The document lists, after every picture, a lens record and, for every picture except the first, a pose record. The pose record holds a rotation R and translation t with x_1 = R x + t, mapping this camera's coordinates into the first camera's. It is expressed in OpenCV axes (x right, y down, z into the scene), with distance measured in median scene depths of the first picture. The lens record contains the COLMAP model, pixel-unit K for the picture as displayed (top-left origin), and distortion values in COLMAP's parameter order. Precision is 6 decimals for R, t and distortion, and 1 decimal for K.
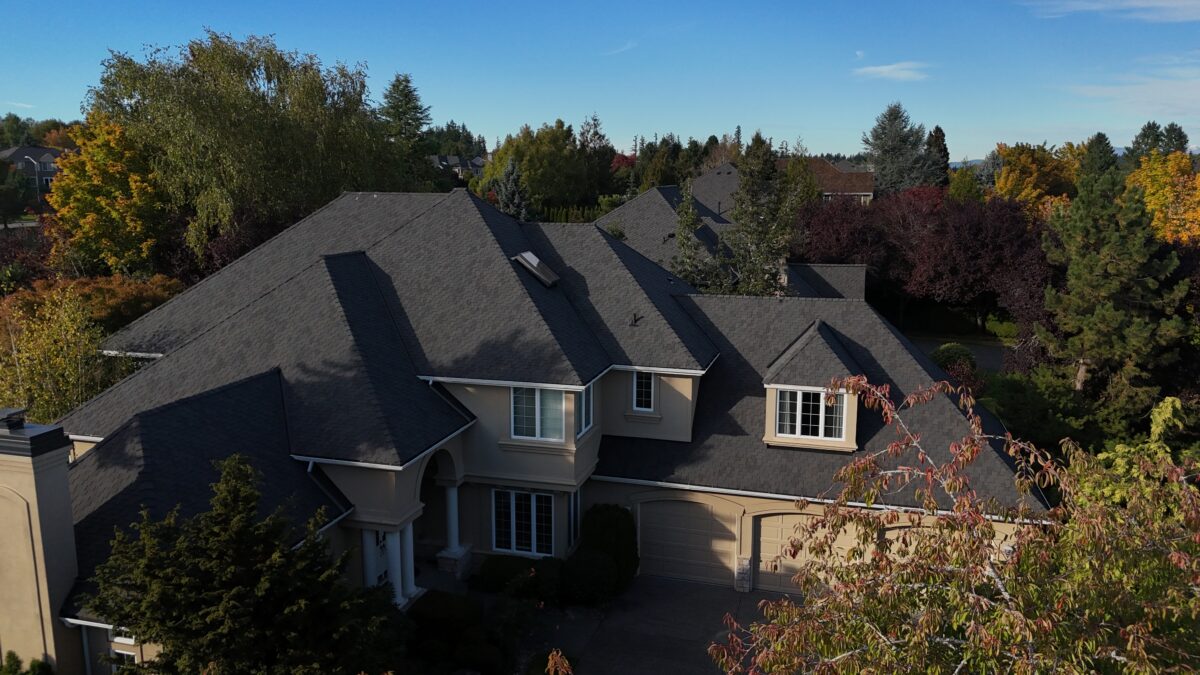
lens RADIAL K [[881.7, 0, 600.0], [0, 881.7, 337.5], [0, 0, 1]] dist [0.087236, -0.088476]
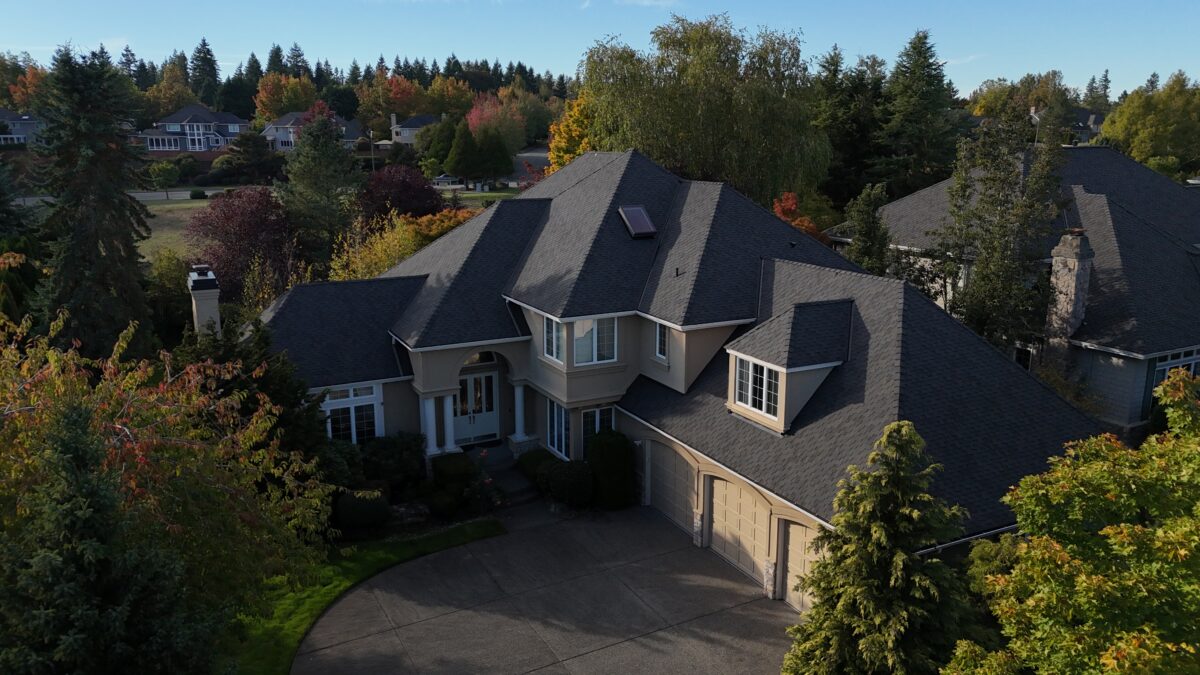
lens RADIAL K [[881.7, 0, 600.0], [0, 881.7, 337.5], [0, 0, 1]] dist [0.087236, -0.088476]
pose [[0.690951, 0.161628, -0.704602, 0.779729], [-0.131114, 0.986539, 0.097728, -0.038715], [0.710912, 0.024858, 0.702841, 0.190908]]
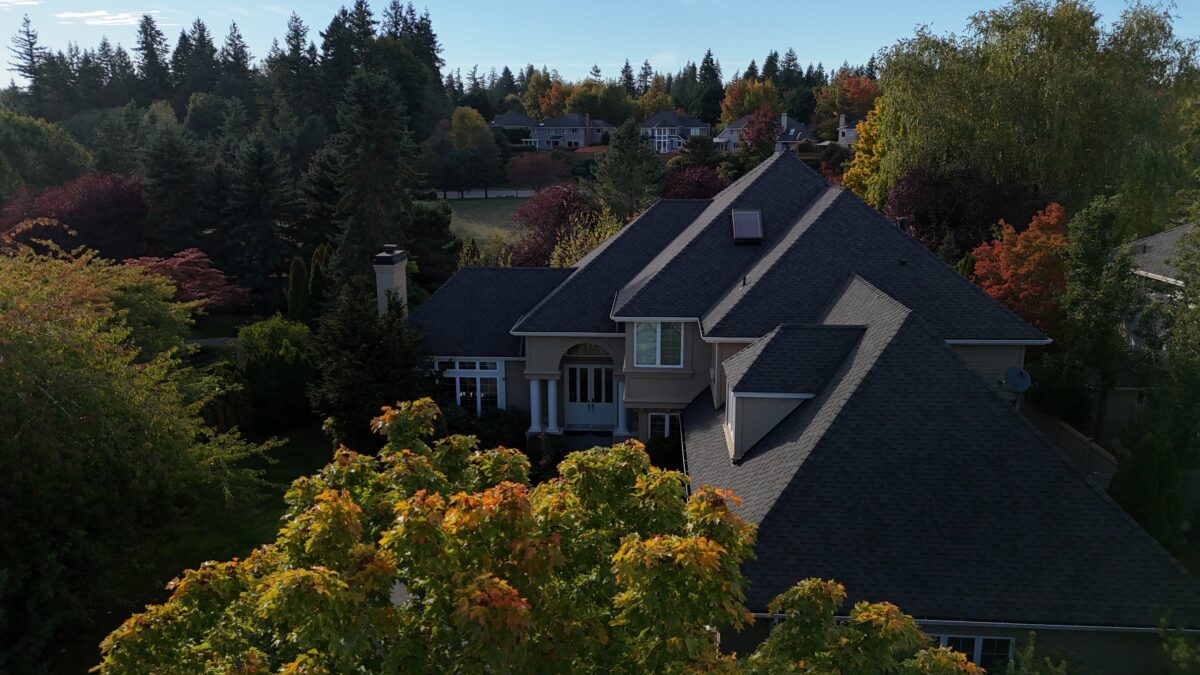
lens RADIAL K [[881.7, 0, 600.0], [0, 881.7, 337.5], [0, 0, 1]] dist [0.087236, -0.088476]
pose [[0.220844, 0.216737, -0.950922, 1.023996], [-0.176342, 0.967800, 0.179630, -0.118776], [0.959235, 0.128017, 0.251953, 0.627504]]
